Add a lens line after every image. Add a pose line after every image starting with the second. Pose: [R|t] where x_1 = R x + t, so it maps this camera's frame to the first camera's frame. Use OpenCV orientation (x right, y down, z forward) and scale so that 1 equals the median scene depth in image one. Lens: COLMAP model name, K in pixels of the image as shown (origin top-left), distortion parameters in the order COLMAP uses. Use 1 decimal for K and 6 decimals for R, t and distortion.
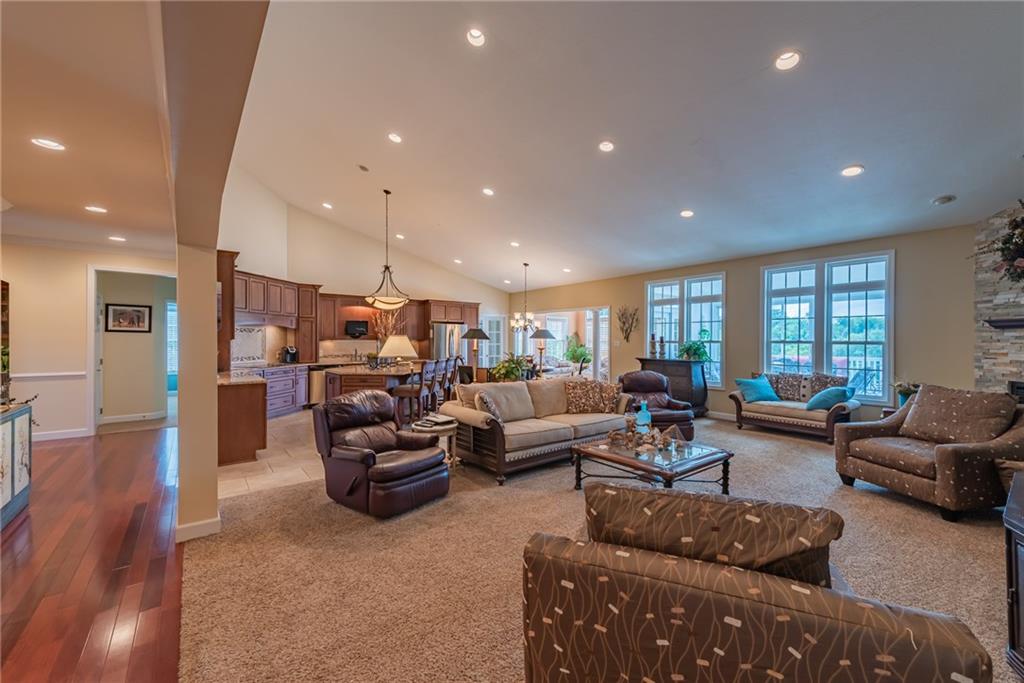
lens RADIAL K [[409.7, 0, 512.0], [0, 409.7, 341.5], [0, 0, 1]] dist [-0.089818, 0.000429]
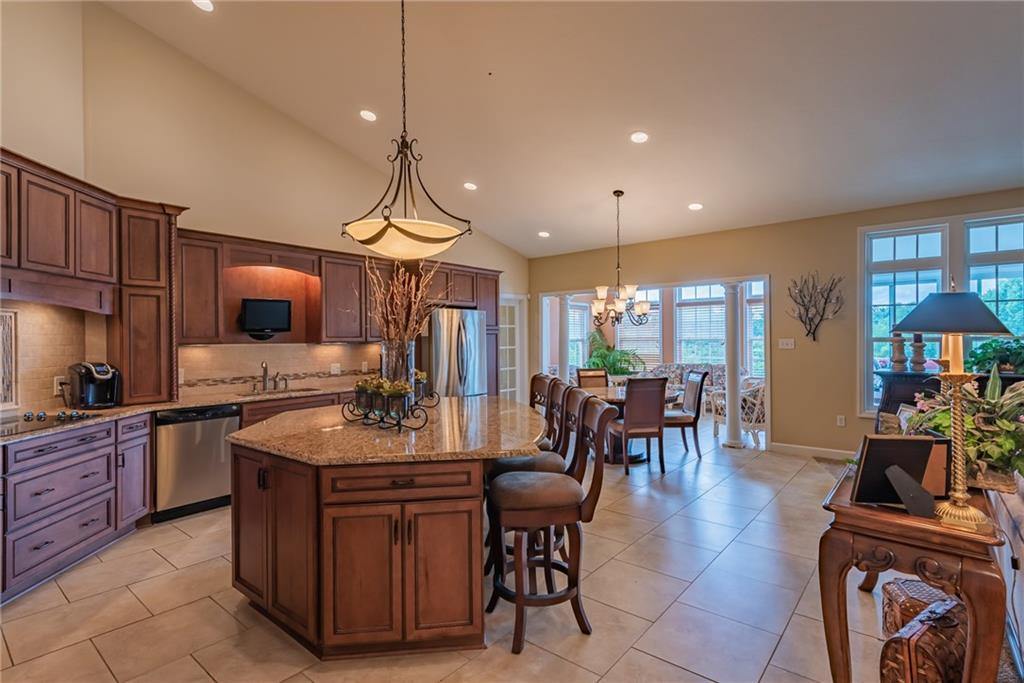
lens RADIAL K [[521.1, 0, 512.0], [0, 521.1, 341.5], [0, 0, 1]] dist [-0.022149, -0.001126]
pose [[0.980262, -0.011590, 0.197361, -0.218529], [0.011616, 0.999932, 0.001028, -0.002944], [-0.197360, 0.001285, 0.980330, 0.365758]]
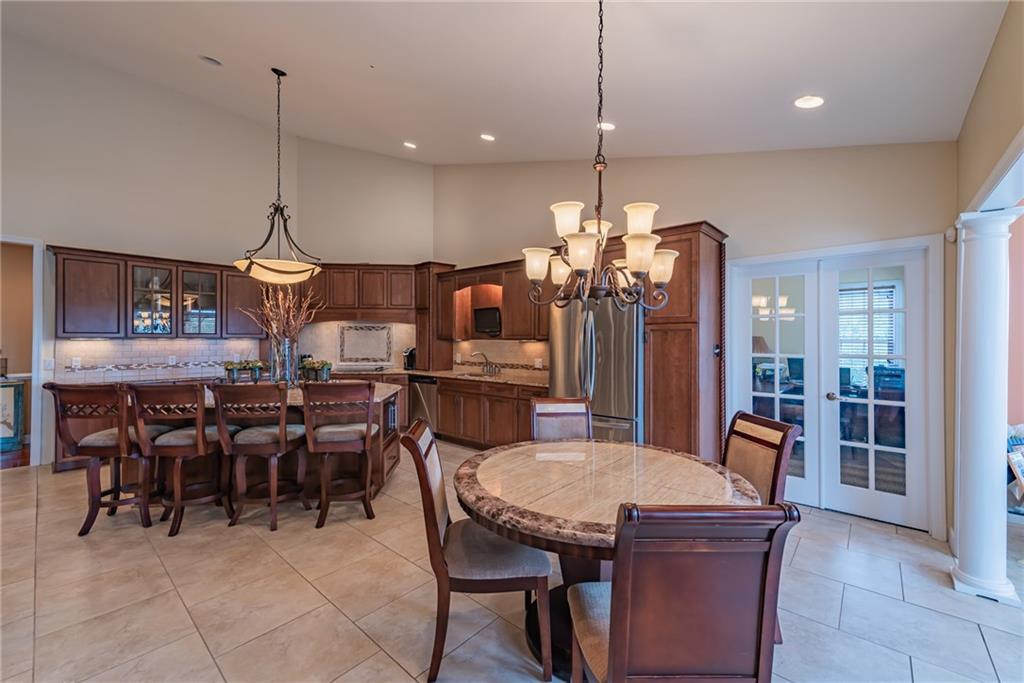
lens RADIAL K [[410.0, 0, 512.0], [0, 410.0, 341.5], [0, 0, 1]] dist [0.000474, 0.000002]
pose [[0.187795, 0.002905, -0.982204, 0.222302], [-0.008693, 0.999961, 0.001296, -0.001972], [0.982170, 0.008295, 0.187813, 0.859982]]
